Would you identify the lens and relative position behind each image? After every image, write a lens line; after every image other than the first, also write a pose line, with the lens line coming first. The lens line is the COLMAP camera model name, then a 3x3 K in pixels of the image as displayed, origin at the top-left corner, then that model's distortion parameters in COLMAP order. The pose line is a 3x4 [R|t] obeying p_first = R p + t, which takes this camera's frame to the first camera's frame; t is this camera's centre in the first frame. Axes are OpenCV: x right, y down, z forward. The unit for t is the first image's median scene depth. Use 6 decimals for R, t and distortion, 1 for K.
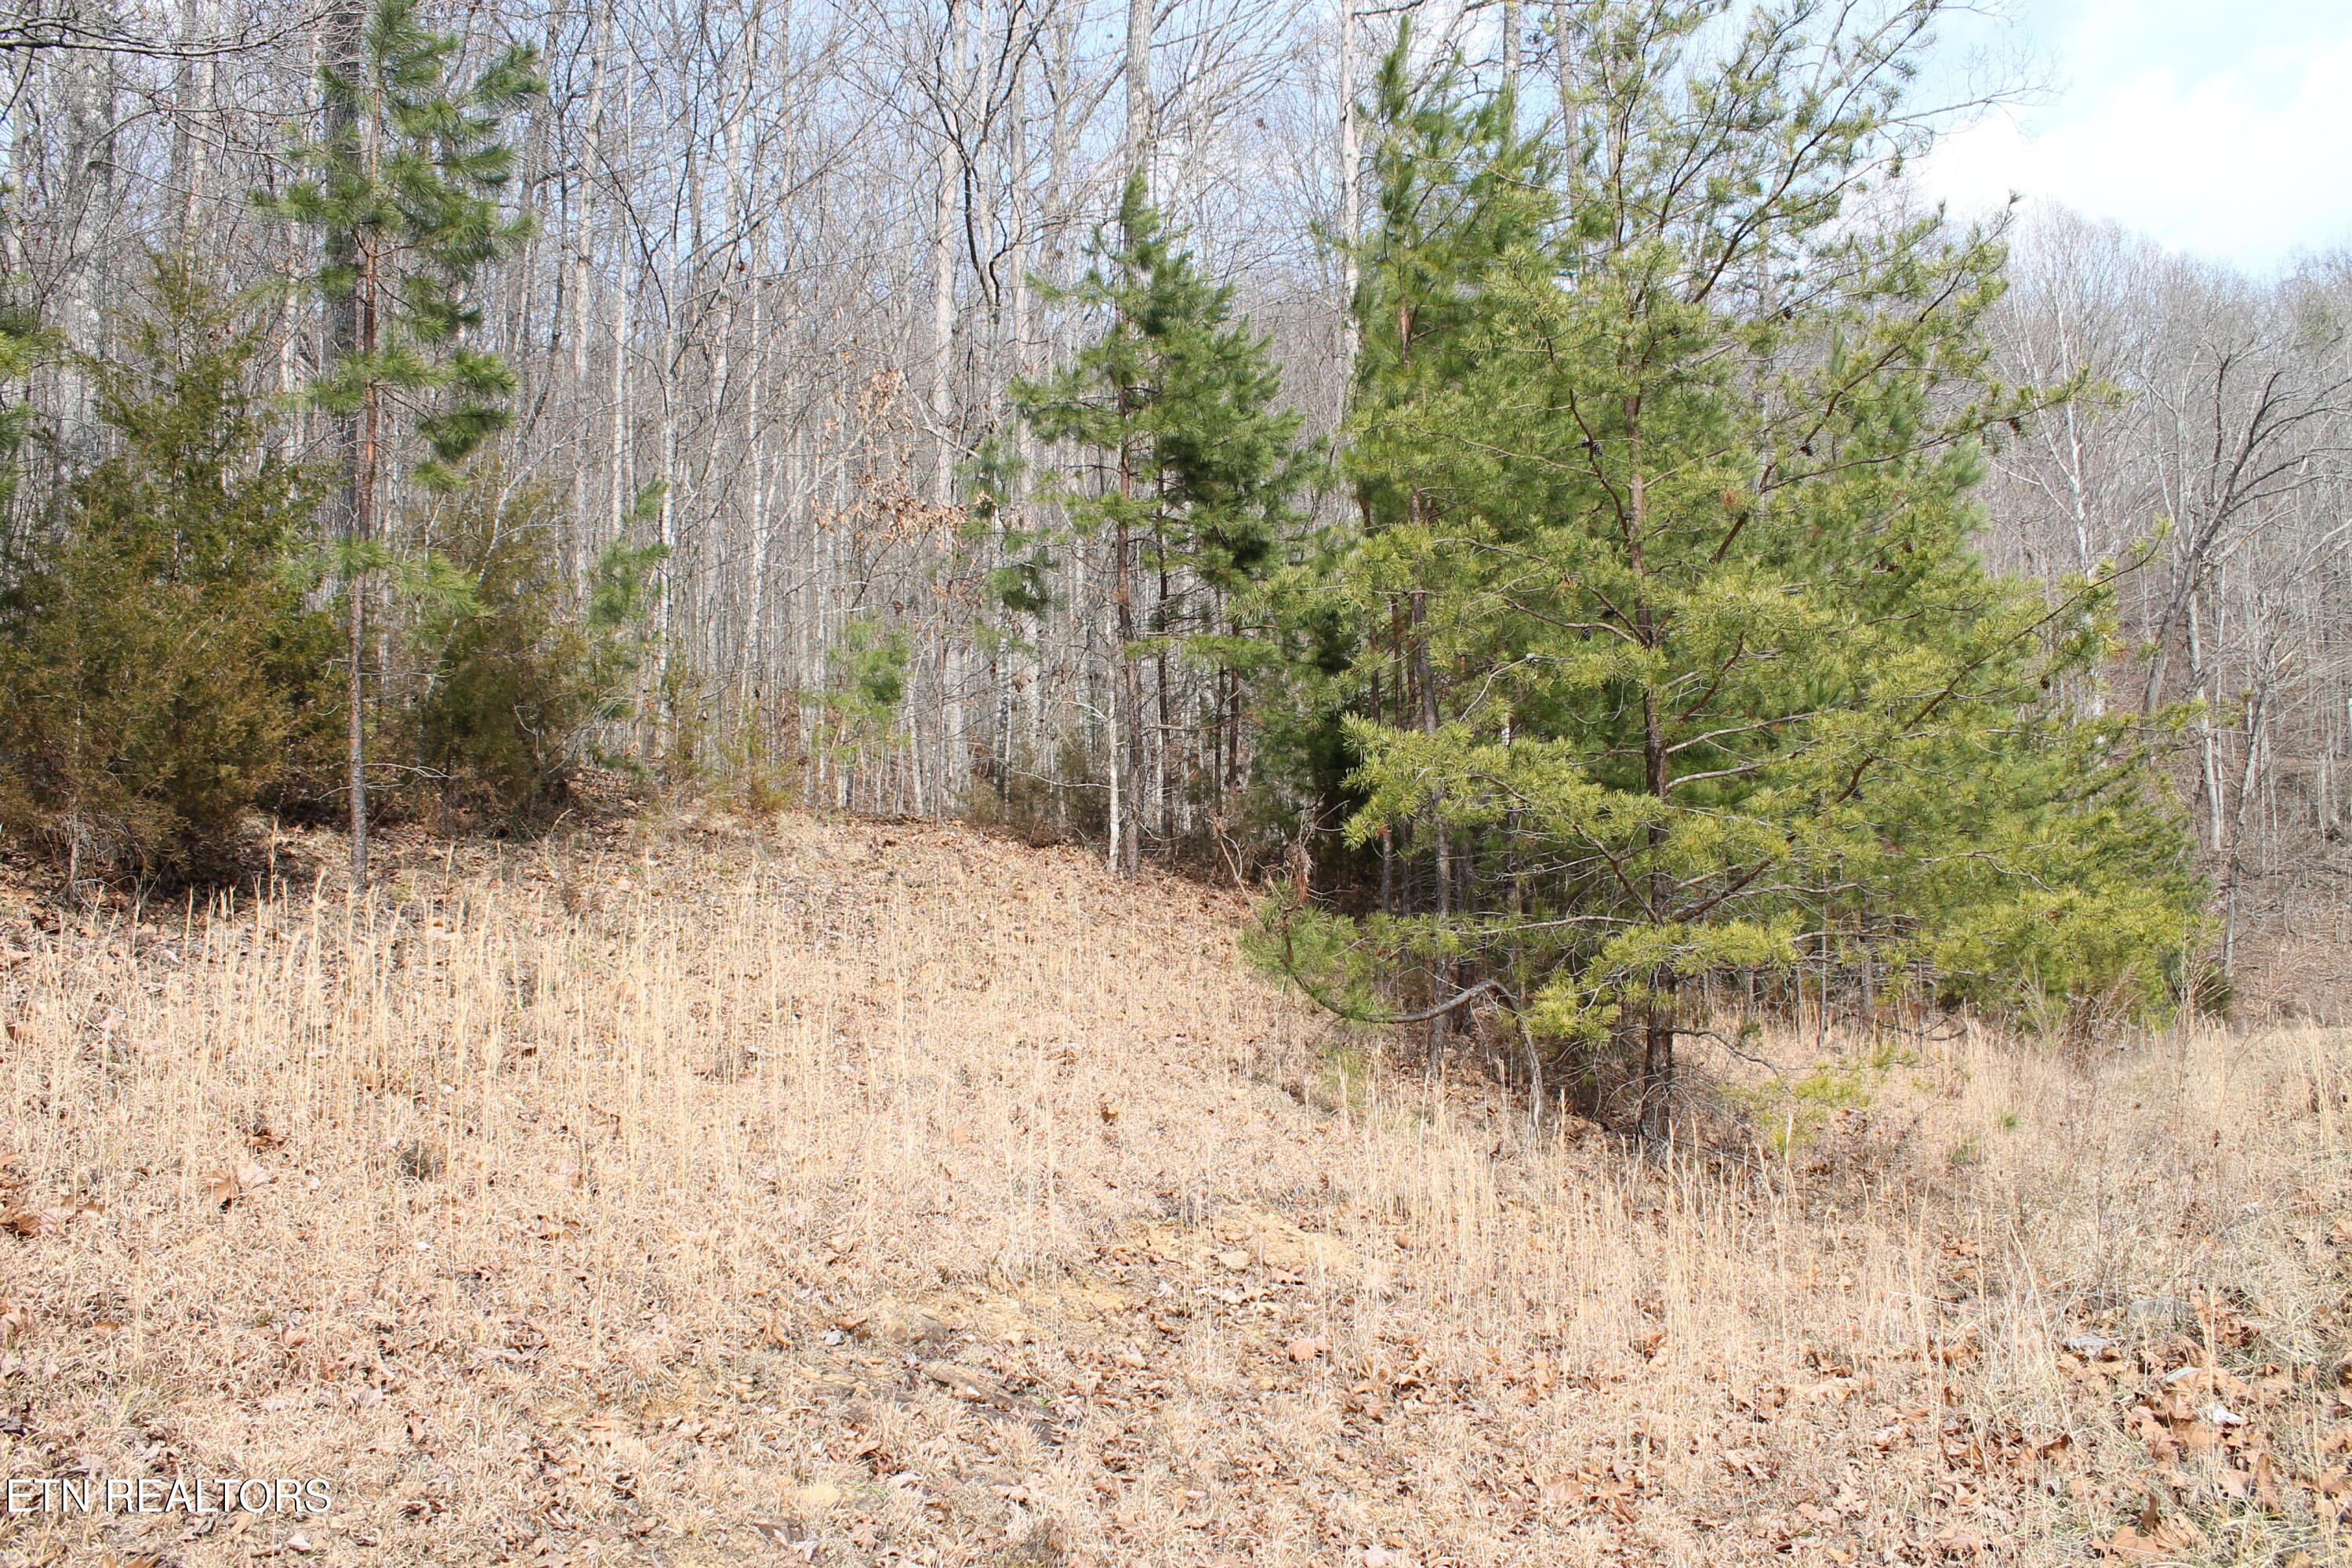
lens RADIAL K [[2089.4, 0, 1176.0], [0, 2089.4, 784.0], [0, 0, 1]] dist [-0.137754, 0.163602]
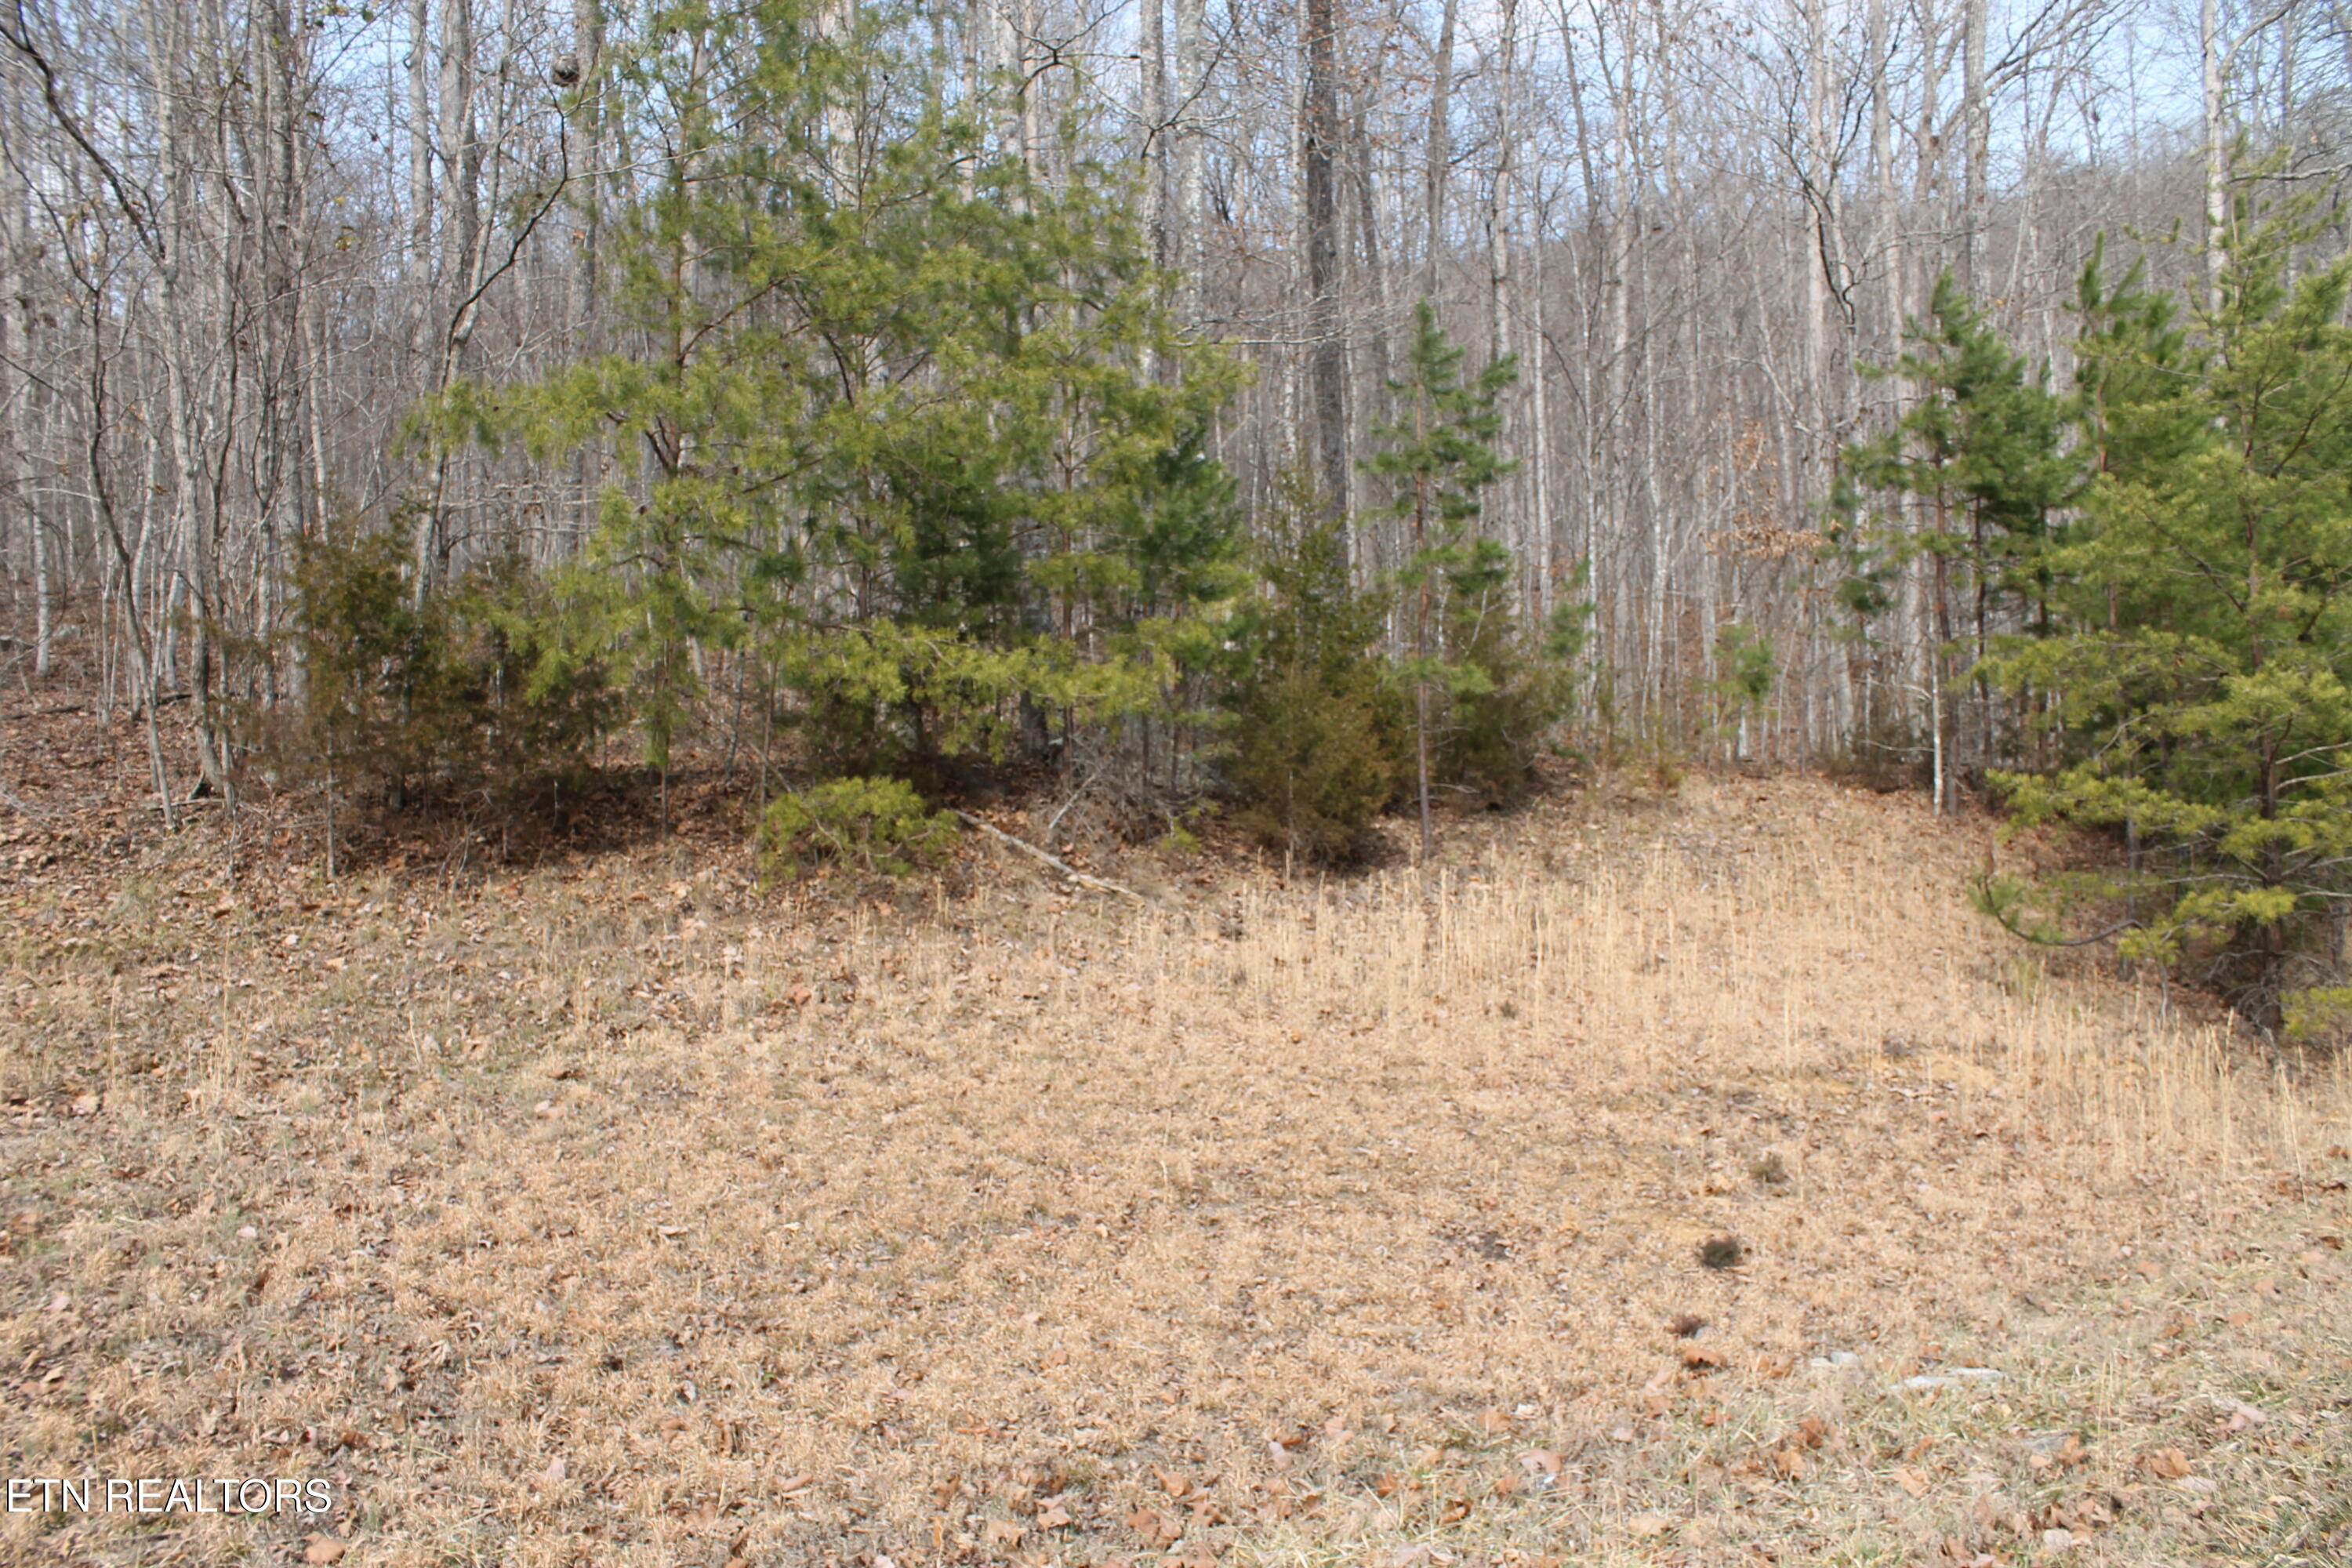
lens RADIAL K [[2089.4, 0, 1176.0], [0, 2089.4, 784.0], [0, 0, 1]] dist [-0.137754, 0.163602]
pose [[0.907678, -0.009169, -0.419567, 0.139757], [0.032778, 0.998256, 0.049095, -0.101909], [0.418385, -0.058315, 0.906396, -0.656510]]
